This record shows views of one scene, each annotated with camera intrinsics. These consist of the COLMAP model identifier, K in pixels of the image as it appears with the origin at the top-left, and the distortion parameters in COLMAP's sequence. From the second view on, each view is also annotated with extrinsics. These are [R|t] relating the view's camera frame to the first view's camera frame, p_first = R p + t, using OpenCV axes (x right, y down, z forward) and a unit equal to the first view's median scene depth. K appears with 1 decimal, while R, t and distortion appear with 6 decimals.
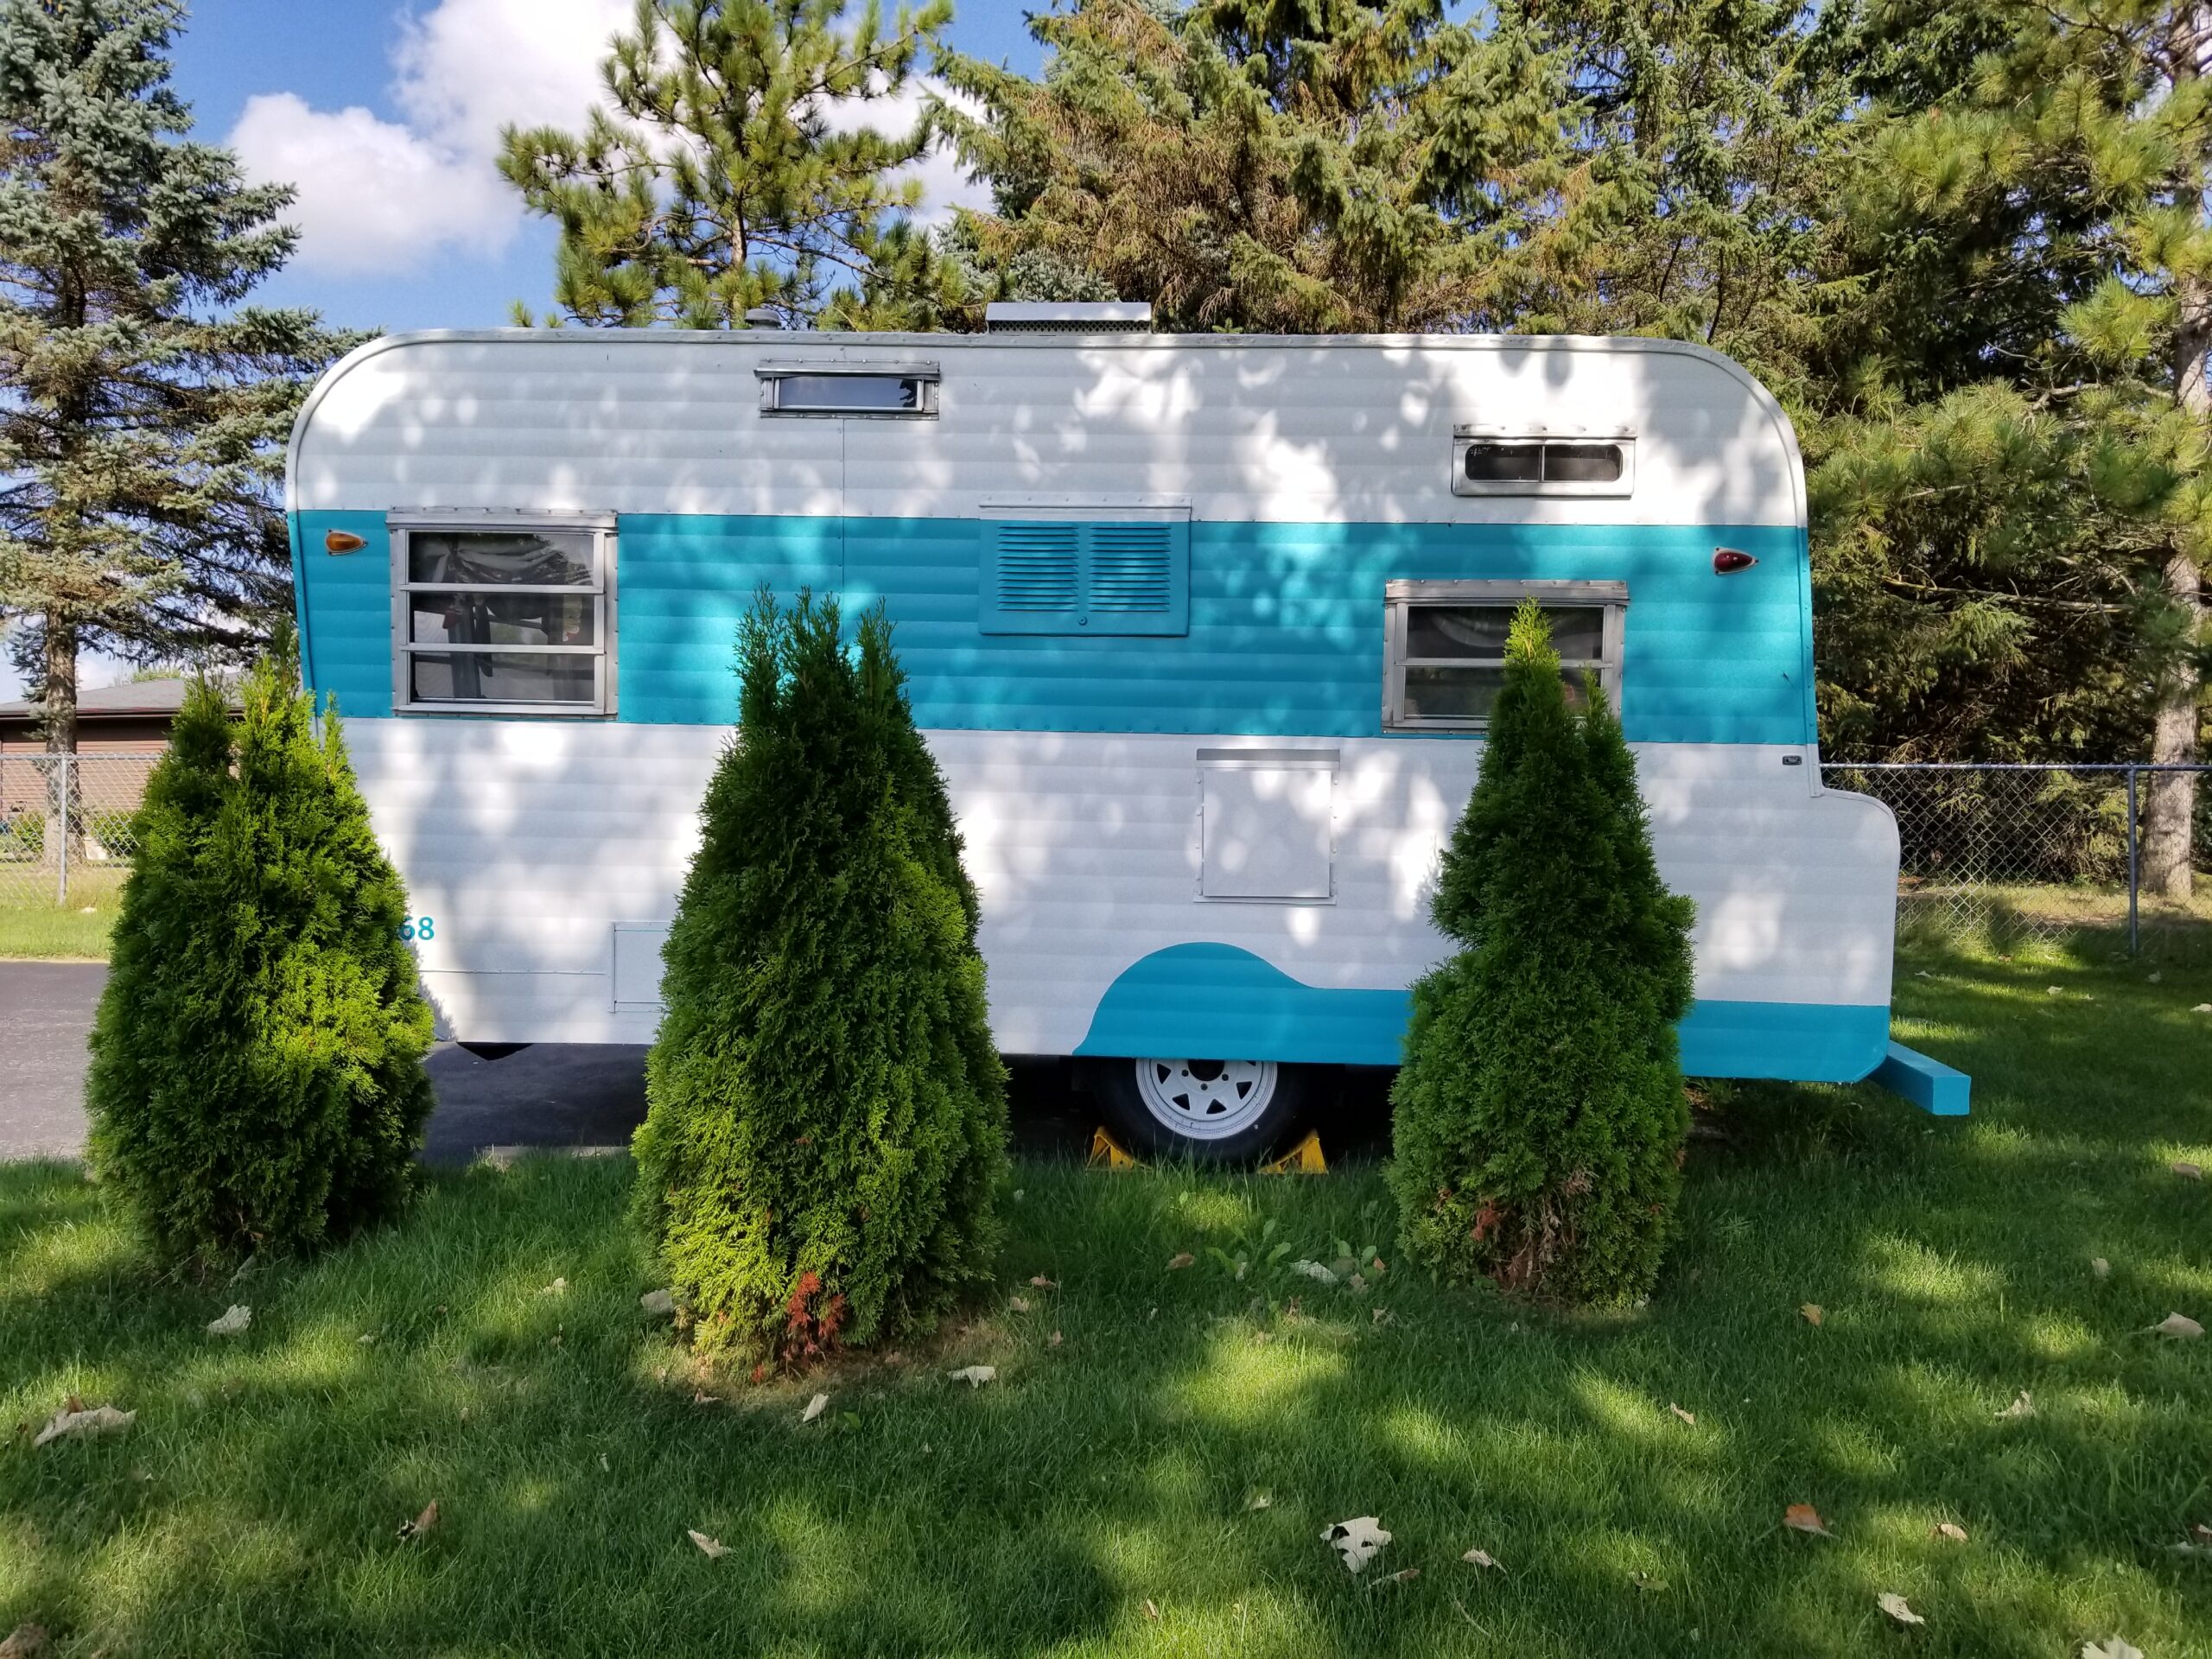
lens RADIAL K [[1652.6, 0, 1106.0], [0, 1652.6, 829.5], [0, 0, 1]] dist [0.111902, -0.146019]
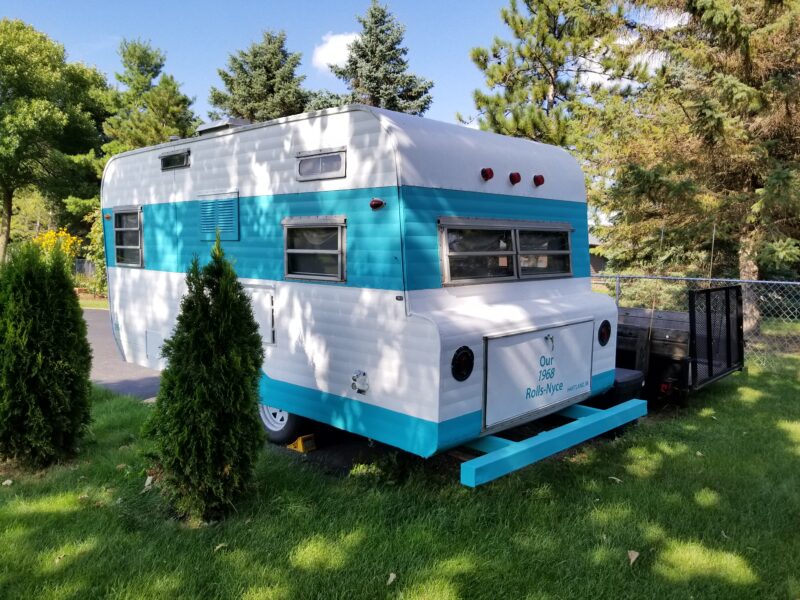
lens RADIAL K [[610.2, 0, 386.9], [0, 610.2, 297.1], [0, 0, 1]] dist [0.097489, -0.159973]
pose [[0.771907, 0.042926, -0.634285, 0.869291], [-0.036498, 0.999064, 0.023196, -0.057063], [0.634687, 0.005245, 0.772751, 0.392542]]
